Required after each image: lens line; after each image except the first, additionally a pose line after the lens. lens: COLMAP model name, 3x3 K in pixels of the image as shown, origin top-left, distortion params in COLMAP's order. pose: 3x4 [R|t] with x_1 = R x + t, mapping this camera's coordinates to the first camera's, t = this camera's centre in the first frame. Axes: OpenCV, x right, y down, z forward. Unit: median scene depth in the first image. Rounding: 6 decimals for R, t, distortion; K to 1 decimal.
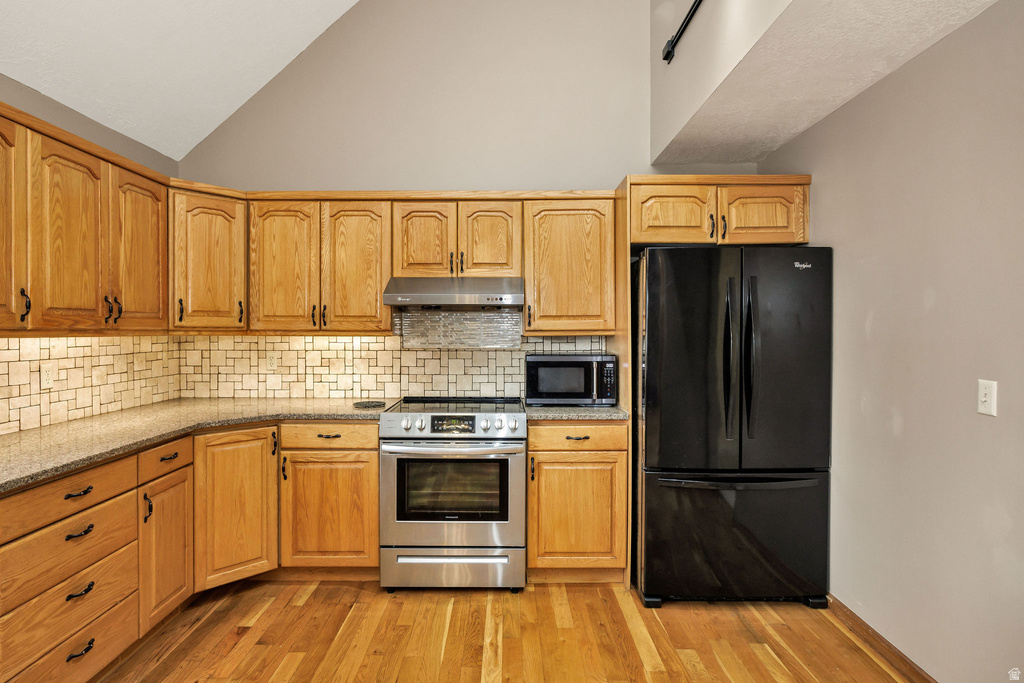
lens RADIAL K [[528.7, 0, 511.0], [0, 528.7, 335.2], [0, 0, 1]] dist [-0.016902, 0.001161]
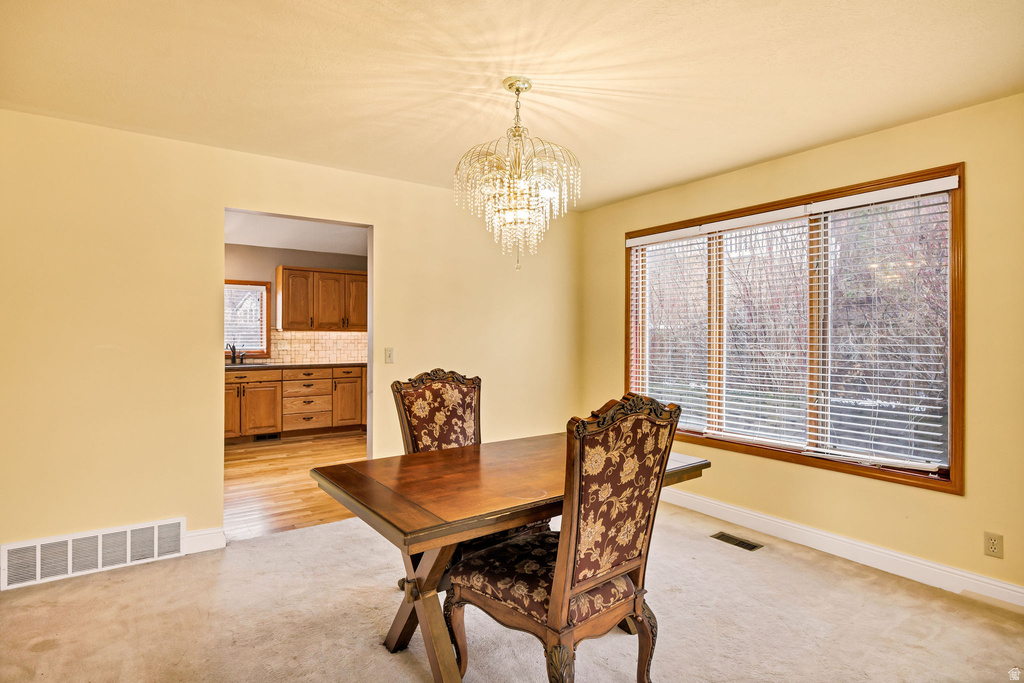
lens RADIAL K [[528.7, 0, 511.4], [0, 528.7, 338.2], [0, 0, 1]] dist [-0.016902, 0.001161]
pose [[0.580949, 0.004831, -0.813926, 2.123215], [-0.012194, 0.999922, -0.002768, 0.034654], [0.813849, 0.011533, 0.580963, 0.017231]]
